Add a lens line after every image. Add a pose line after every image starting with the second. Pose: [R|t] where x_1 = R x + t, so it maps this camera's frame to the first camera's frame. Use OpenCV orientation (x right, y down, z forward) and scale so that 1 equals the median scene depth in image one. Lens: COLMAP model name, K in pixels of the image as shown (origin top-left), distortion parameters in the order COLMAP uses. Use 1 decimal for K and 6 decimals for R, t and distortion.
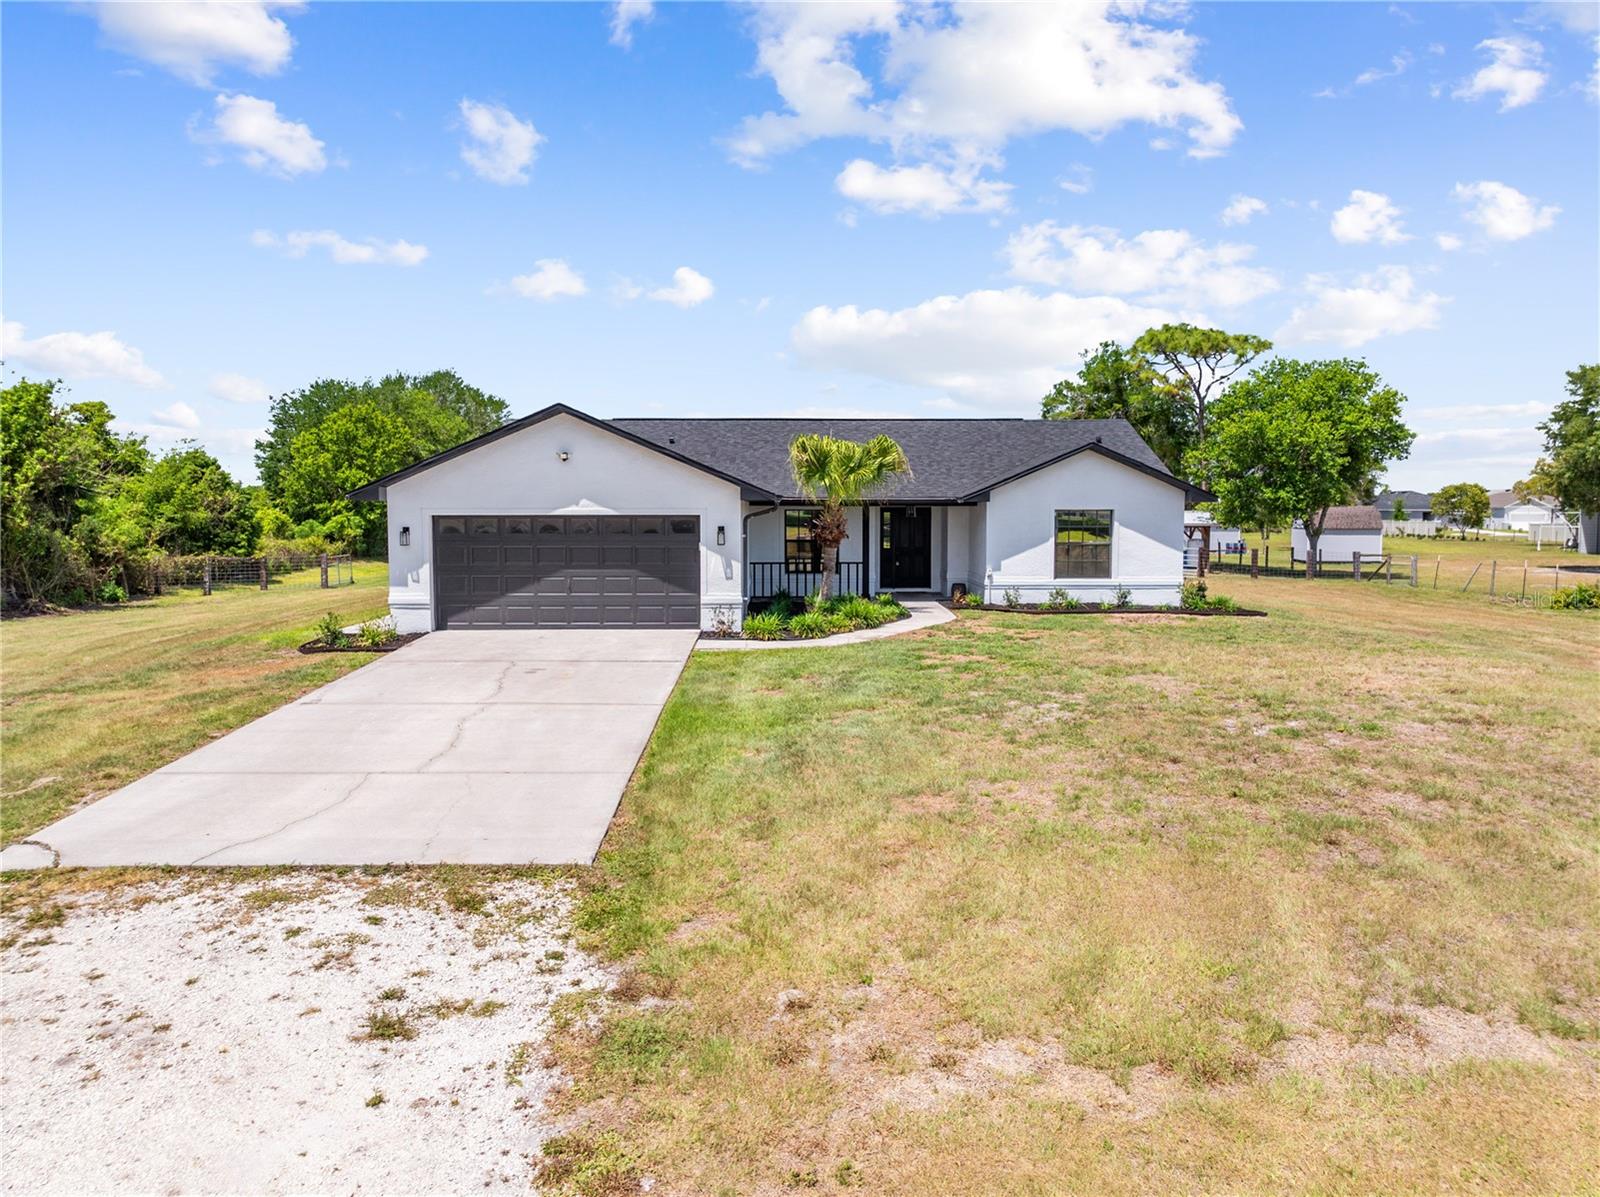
lens RADIAL K [[1127.2, 0, 807.2], [0, 1127.2, 592.1], [0, 0, 1]] dist [-0.037386, 0.004865]
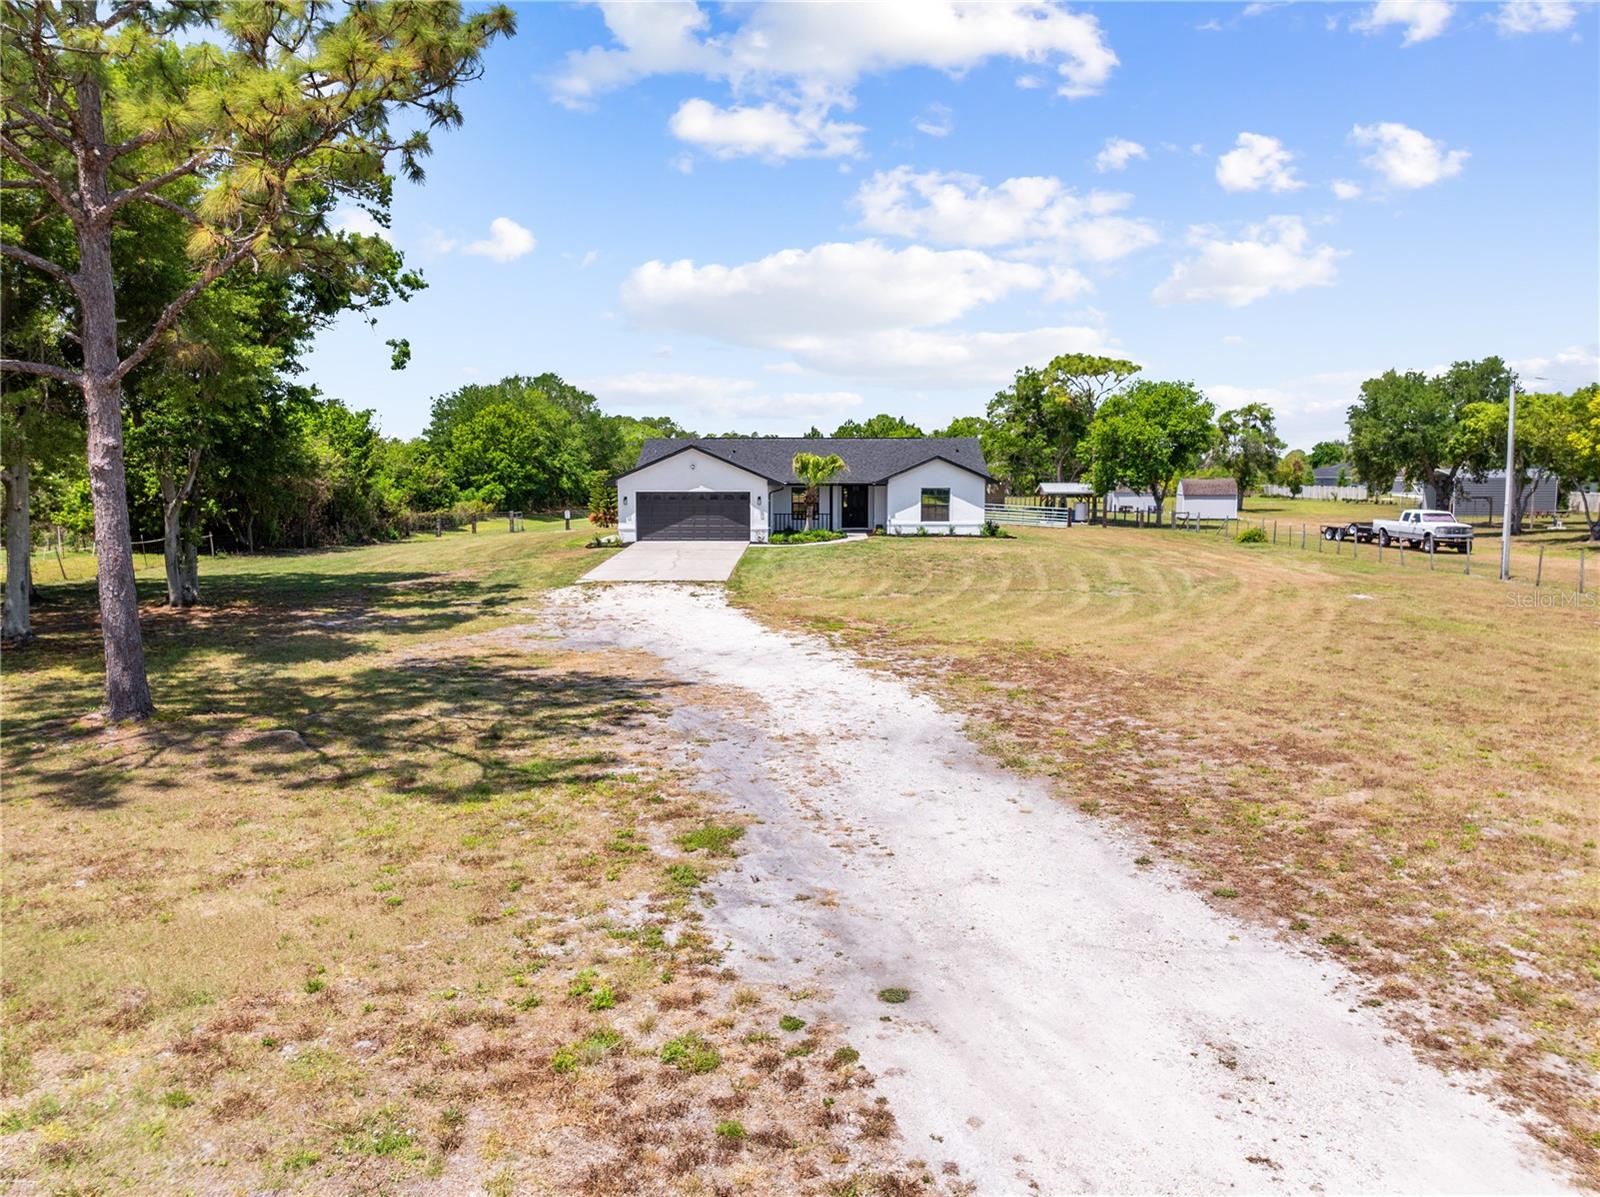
lens RADIAL K [[1127.2, 0, 807.2], [0, 1127.2, 592.1], [0, 0, 1]] dist [-0.037386, 0.004865]
pose [[0.999346, 0.004159, -0.035907, 0.083593], [-0.002978, 0.999455, 0.032864, 0.048211], [0.036024, -0.032736, 0.998815, -1.038151]]
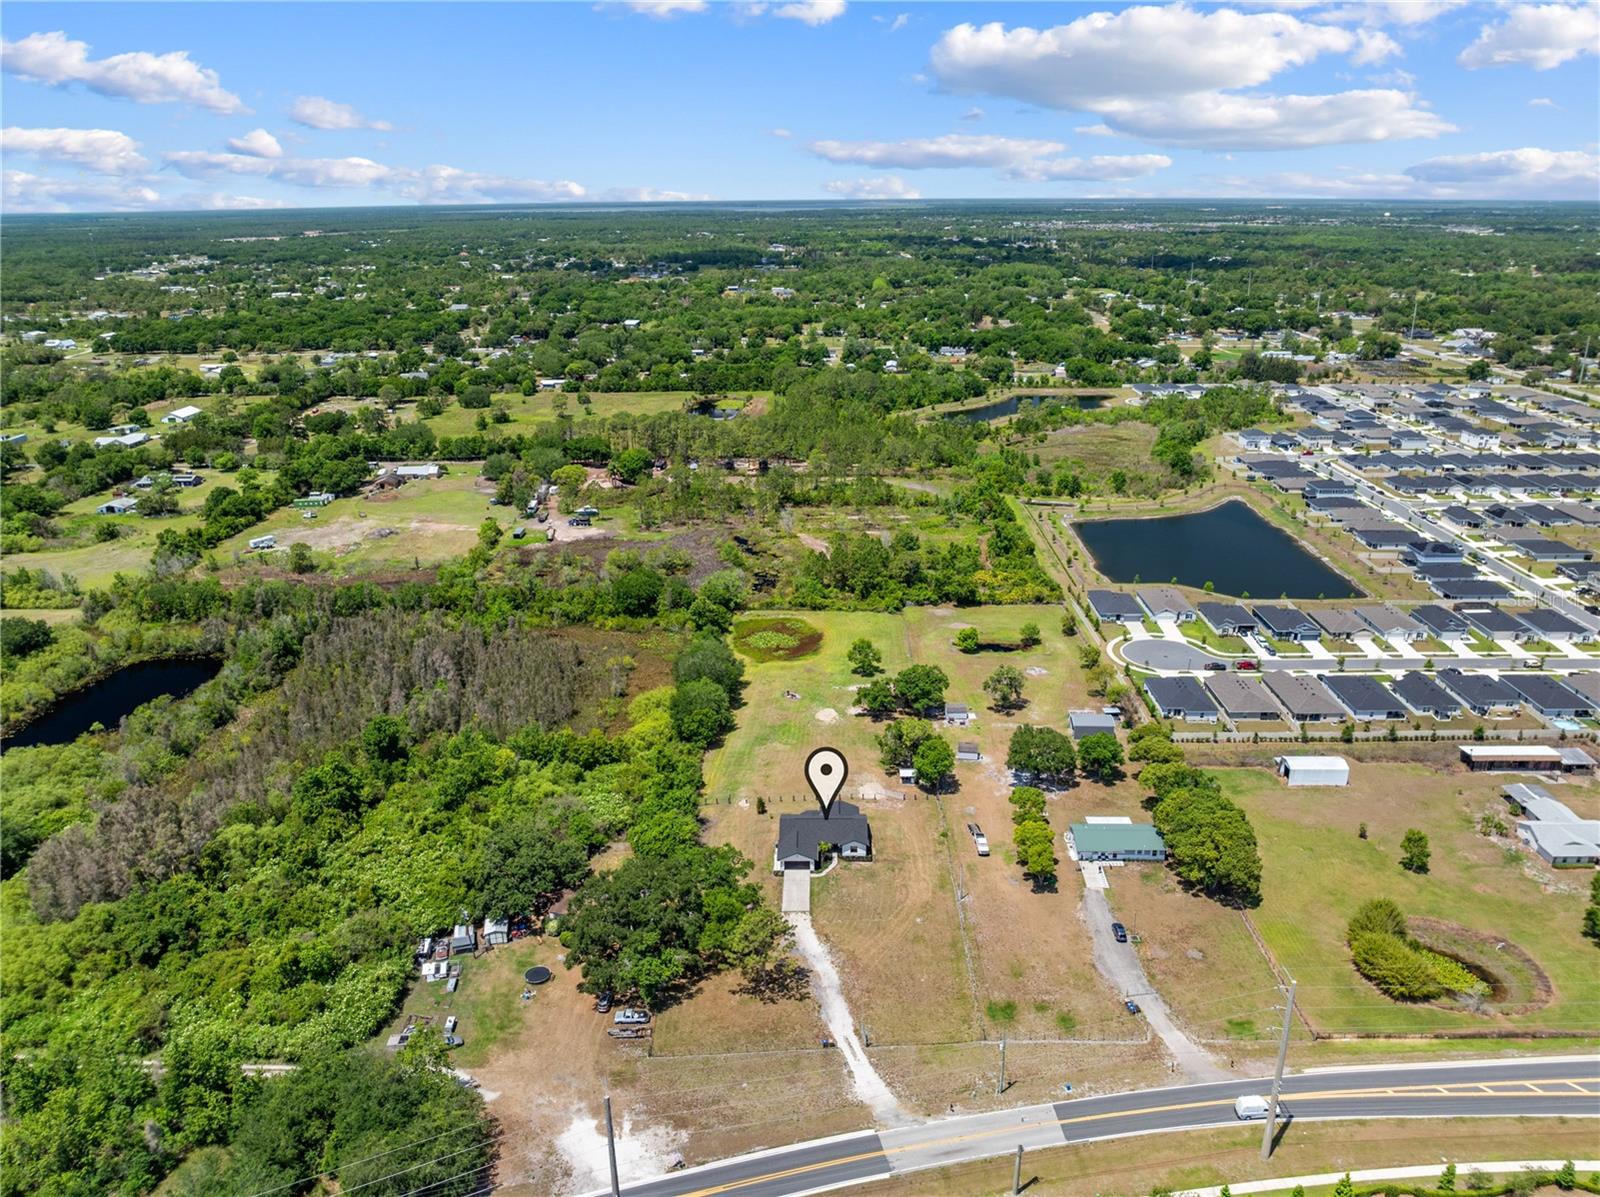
lens RADIAL K [[1123.4, 0, 806.8], [0, 1123.4, 599.0], [0, 0, 1]] dist [-0.012341, -0.058824]
pose [[0.999245, 0.002649, -0.038766, 0.208543], [0.008070, 0.961770, 0.273740, -4.069544], [0.038009, -0.273846, 0.961022, -6.446312]]
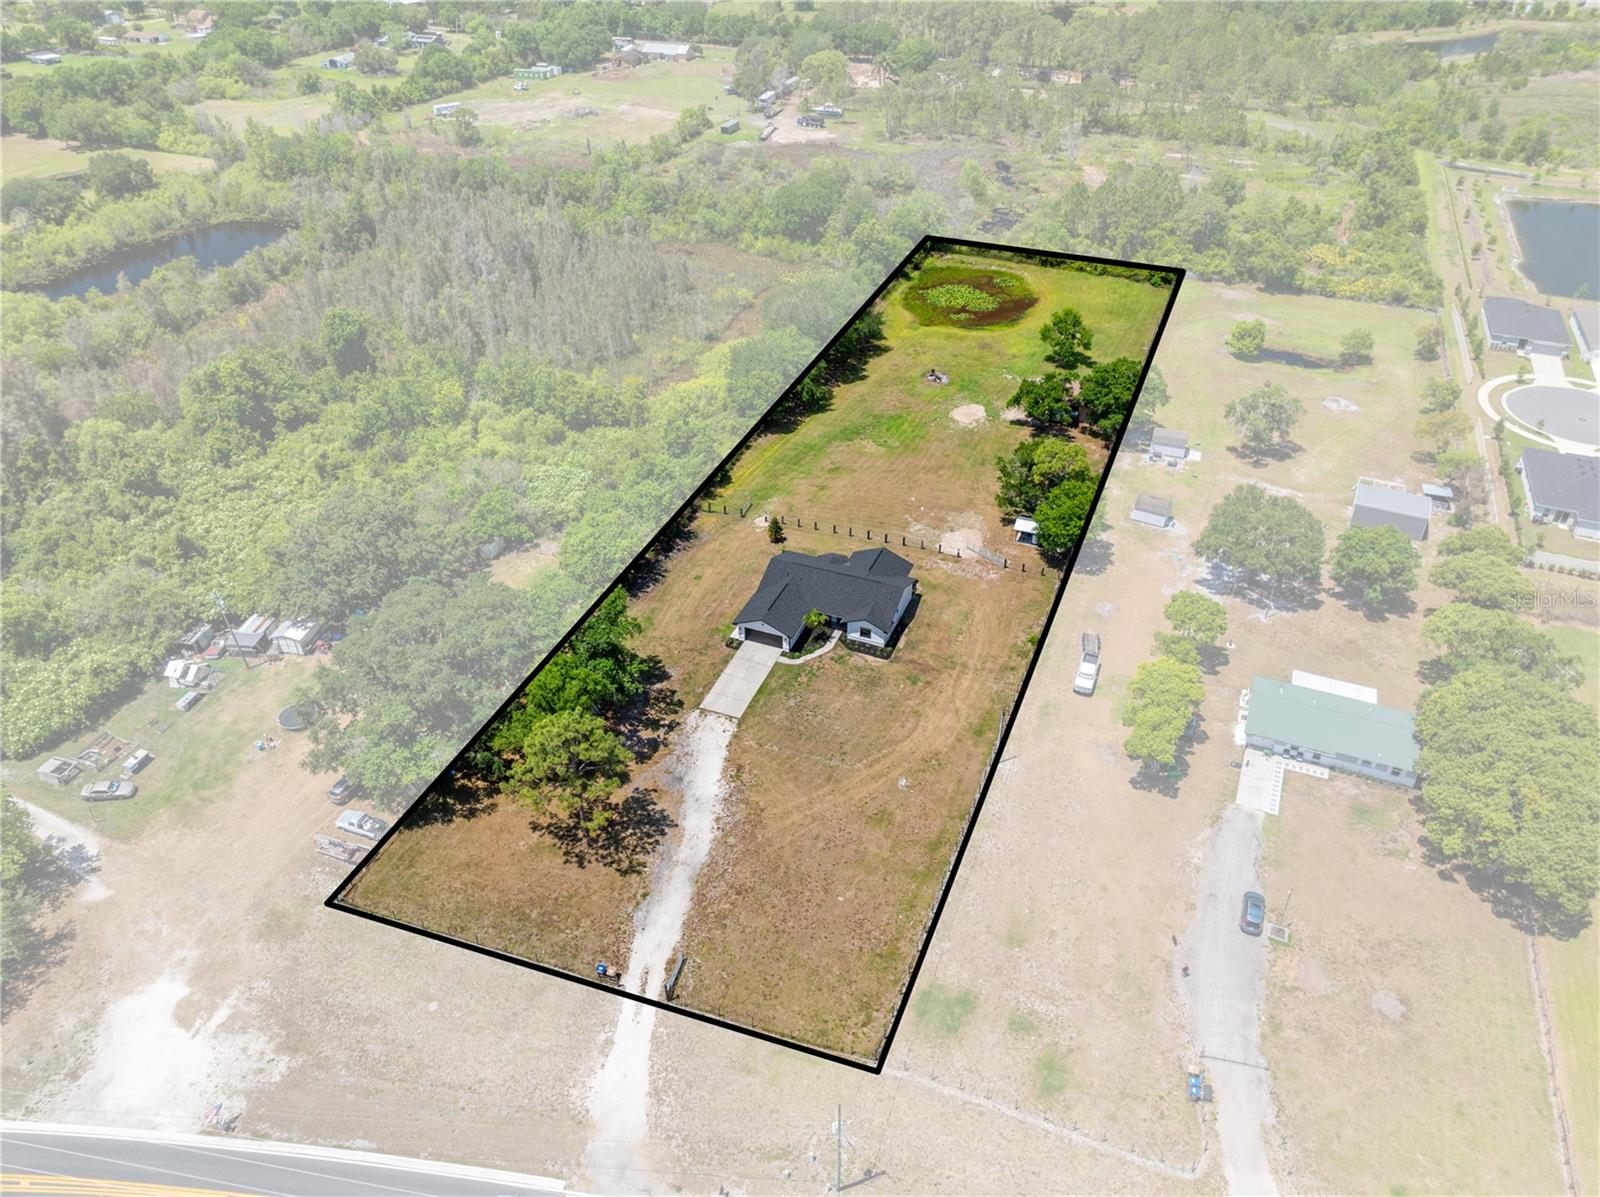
lens RADIAL K [[1124.9, 0, 806.9], [0, 1124.9, 597.5], [0, 0, 1]] dist [-0.045417, 0.020497]
pose [[0.917870, 0.229958, -0.323471, 1.575285], [-0.025296, 0.847273, 0.530555, -2.808996], [0.396073, -0.478798, 0.783504, -2.942512]]
